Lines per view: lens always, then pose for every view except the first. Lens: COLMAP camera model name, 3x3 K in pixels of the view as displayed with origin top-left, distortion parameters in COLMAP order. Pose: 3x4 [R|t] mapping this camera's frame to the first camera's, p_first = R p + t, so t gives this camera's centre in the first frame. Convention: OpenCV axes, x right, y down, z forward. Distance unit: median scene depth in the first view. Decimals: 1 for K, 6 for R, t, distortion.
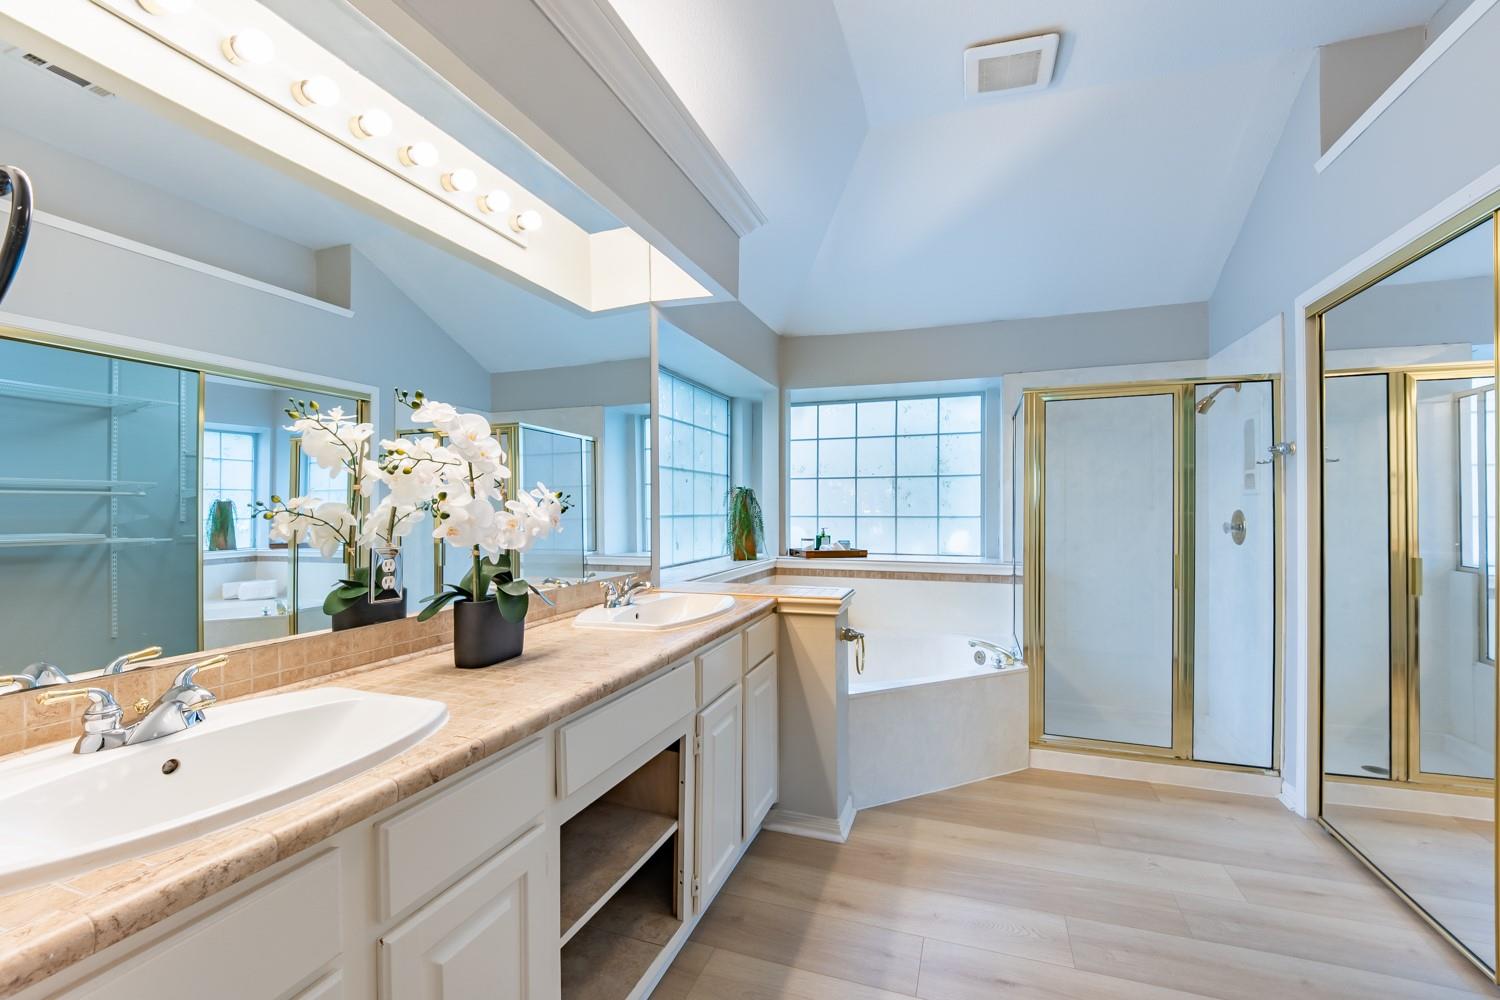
lens RADIAL K [[619.7, 0, 739.8], [0, 619.7, 501.5], [0, 0, 1]] dist [0.016746, -0.013208]
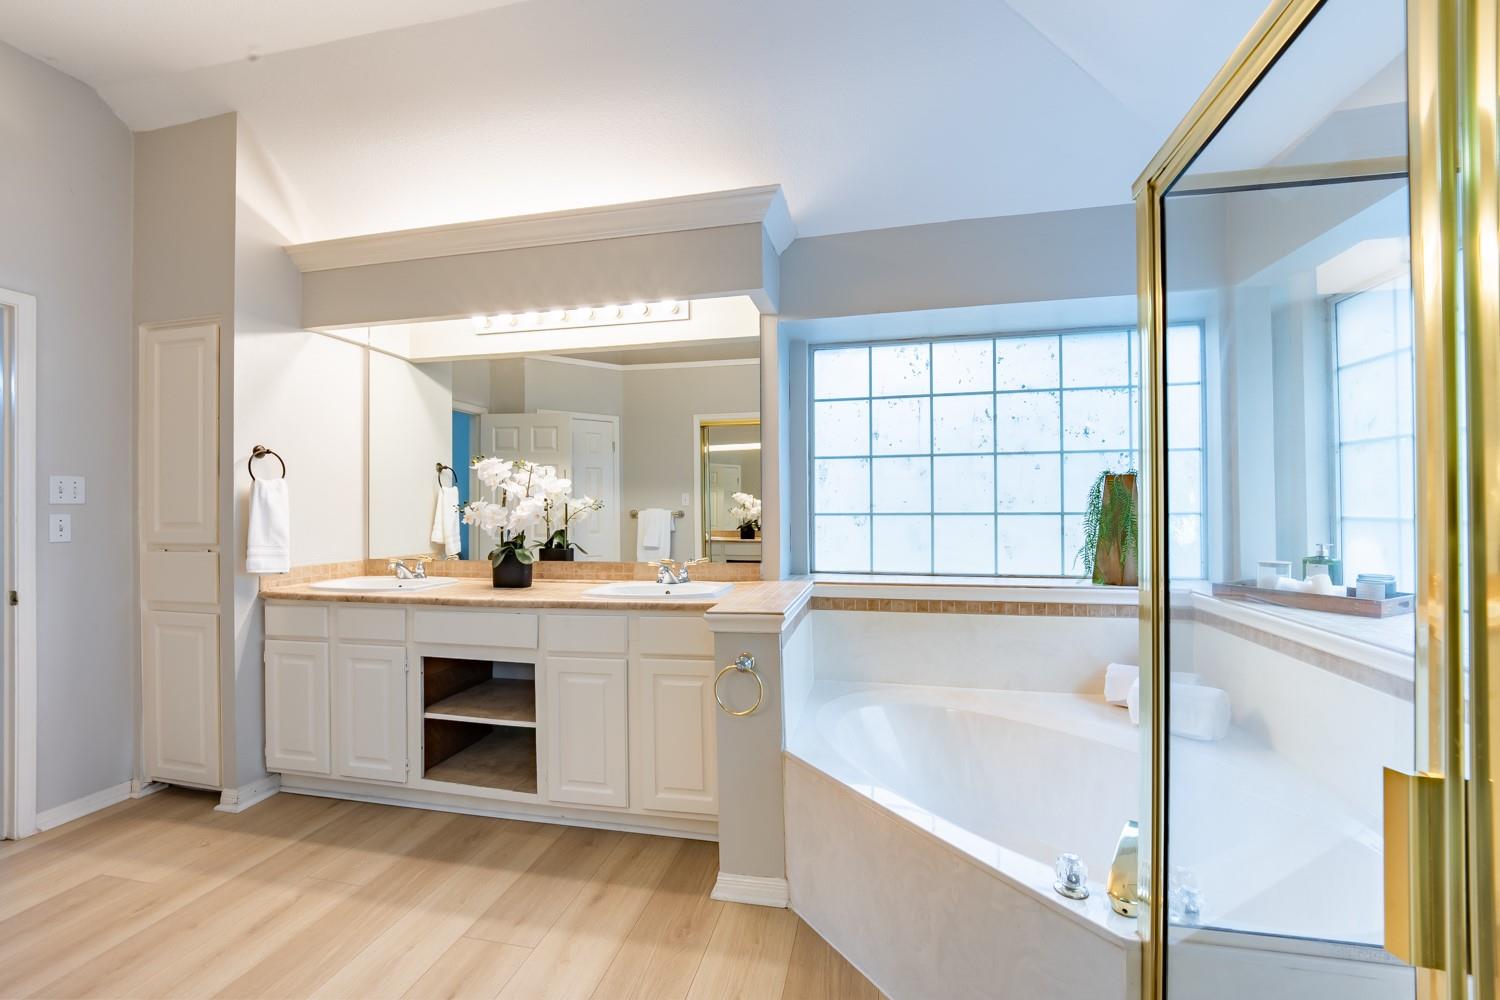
lens RADIAL K [[623.7, 0, 753.5], [0, 623.7, 500.2], [0, 0, 1]] dist [0.001331, -0.008173]
pose [[0.149835, -0.004948, -0.988699, 1.052321], [0.013751, 0.999901, -0.002920, 0.016661], [0.988615, -0.013158, 0.149889, 0.978613]]
